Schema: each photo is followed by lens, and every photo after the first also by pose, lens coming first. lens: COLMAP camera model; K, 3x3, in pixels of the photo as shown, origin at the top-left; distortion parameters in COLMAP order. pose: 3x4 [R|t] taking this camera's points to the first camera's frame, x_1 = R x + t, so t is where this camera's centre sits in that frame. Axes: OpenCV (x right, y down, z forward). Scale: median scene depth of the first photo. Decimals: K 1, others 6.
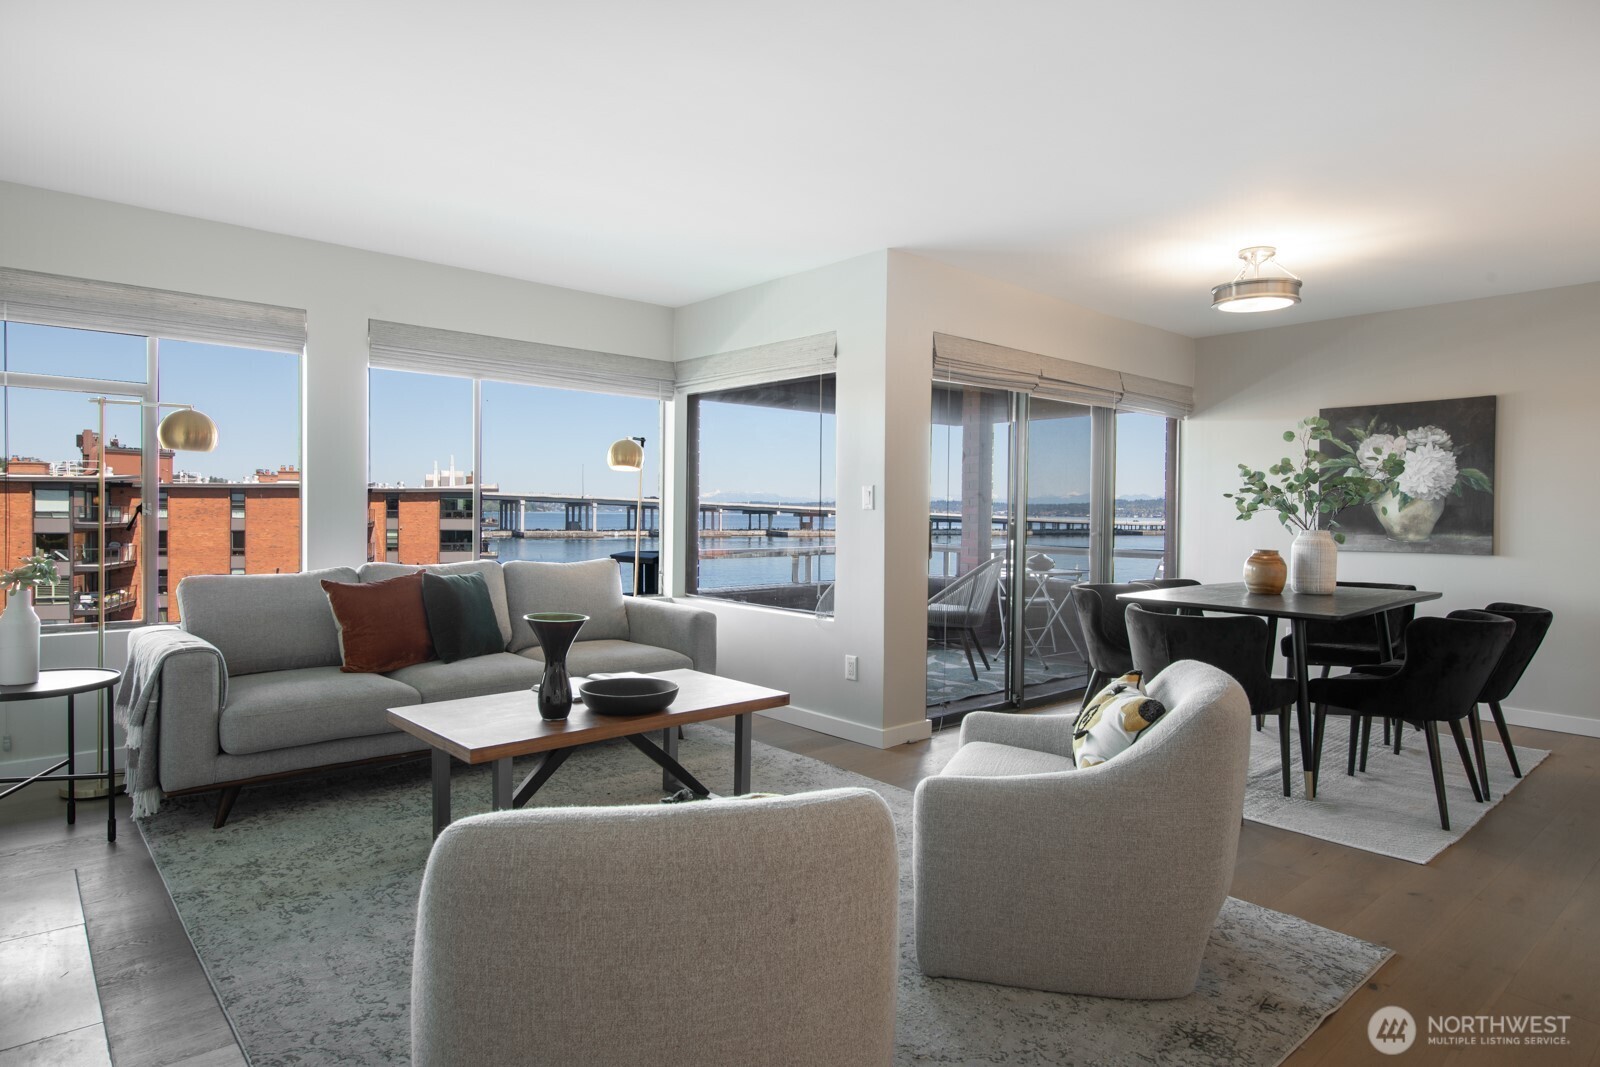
lens RADIAL K [[896.5, 0, 799.7], [0, 896.5, 526.8], [0, 0, 1]] dist [0.015588, -0.001118]
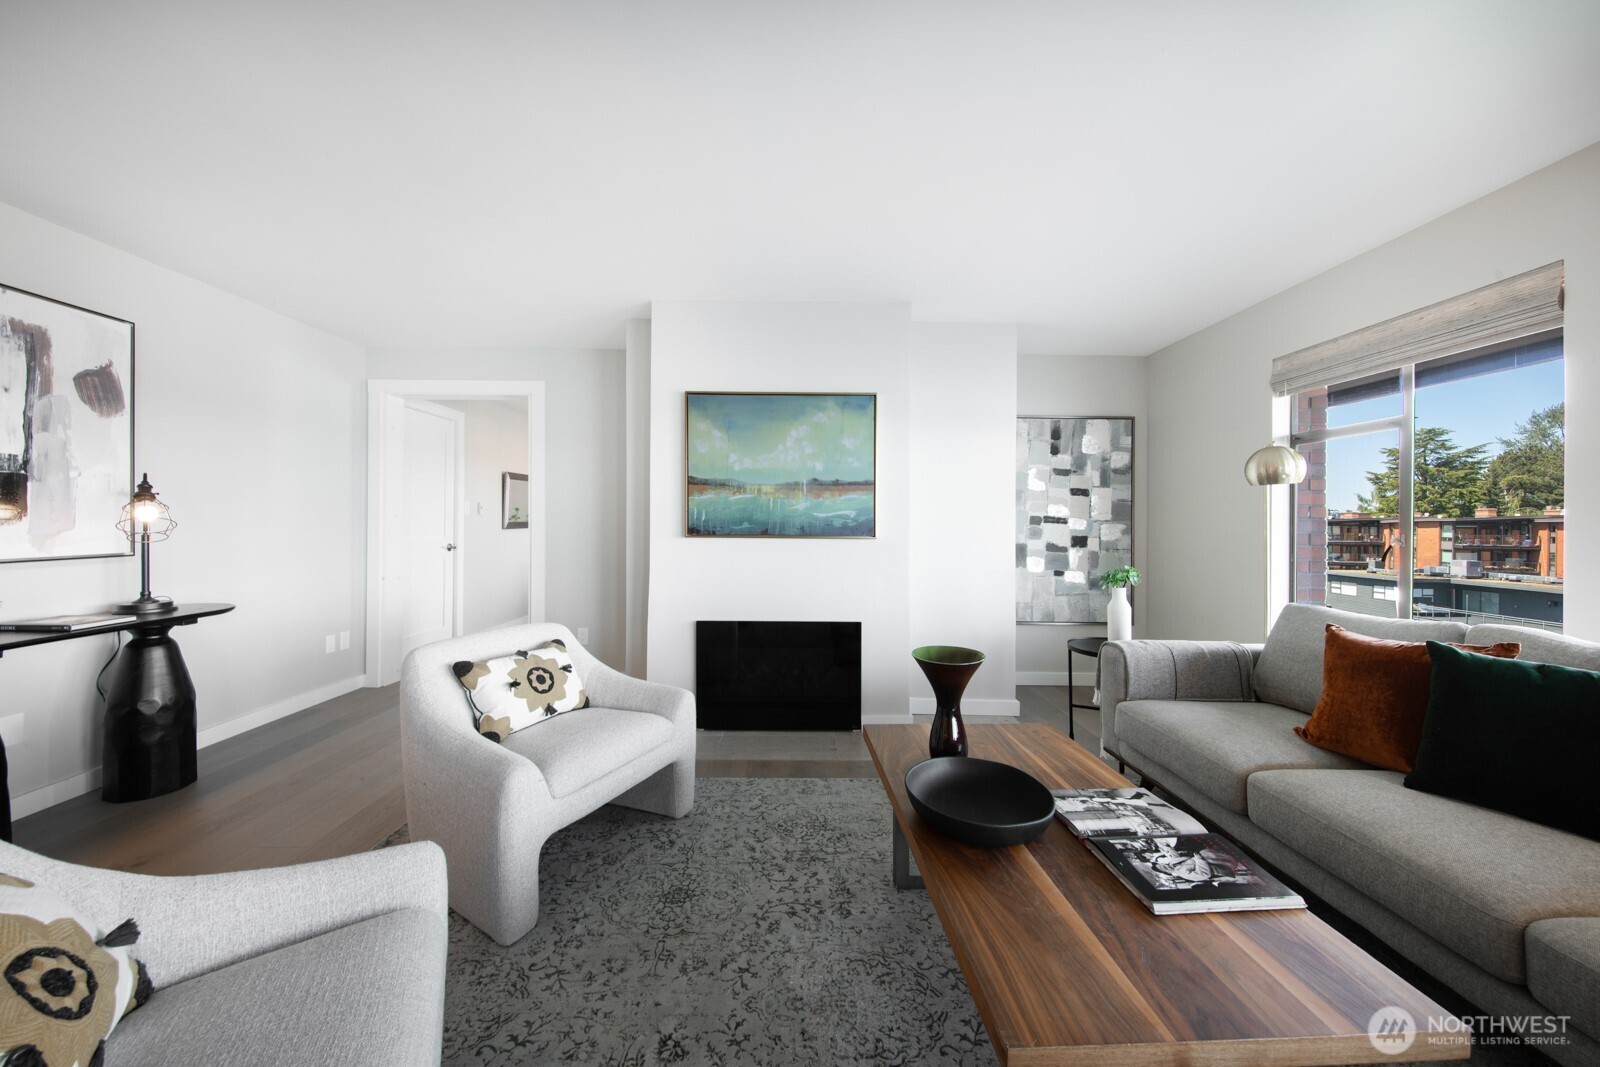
lens RADIAL K [[568.9, 0, 793.7], [0, 568.9, 523.9], [0, 0, 1]] dist [0.001627, -0.000137]
pose [[-0.656147, -0.019833, -0.754372, 0.255394], [-0.032451, 0.999471, 0.001949, -0.024061], [0.753935, 0.025759, -0.656444, 1.241431]]
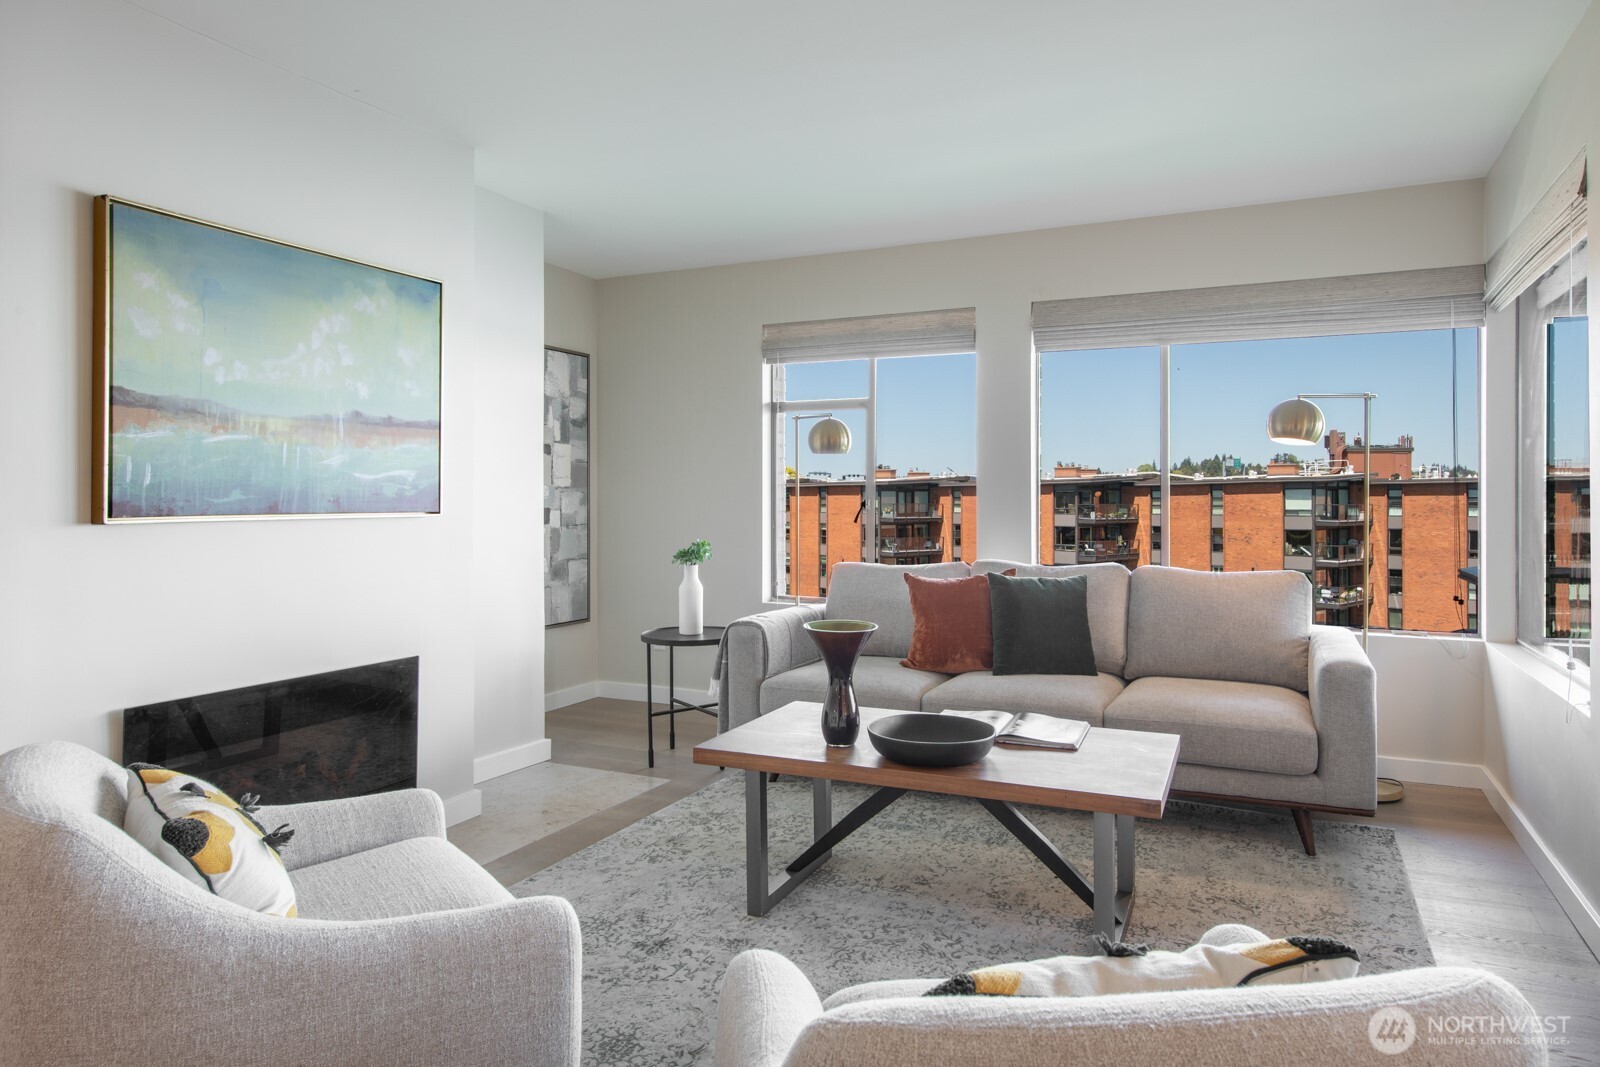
lens RADIAL K [[991.0, 0, 843.8], [0, 991.0, 495.3], [0, 0, 1]] dist [0.019229, -0.000796]
pose [[0.415940, -0.016158, -0.909249, 0.591573], [-0.011869, 0.999661, -0.023194, -0.002236], [0.909315, 0.020440, 0.415607, 0.601013]]
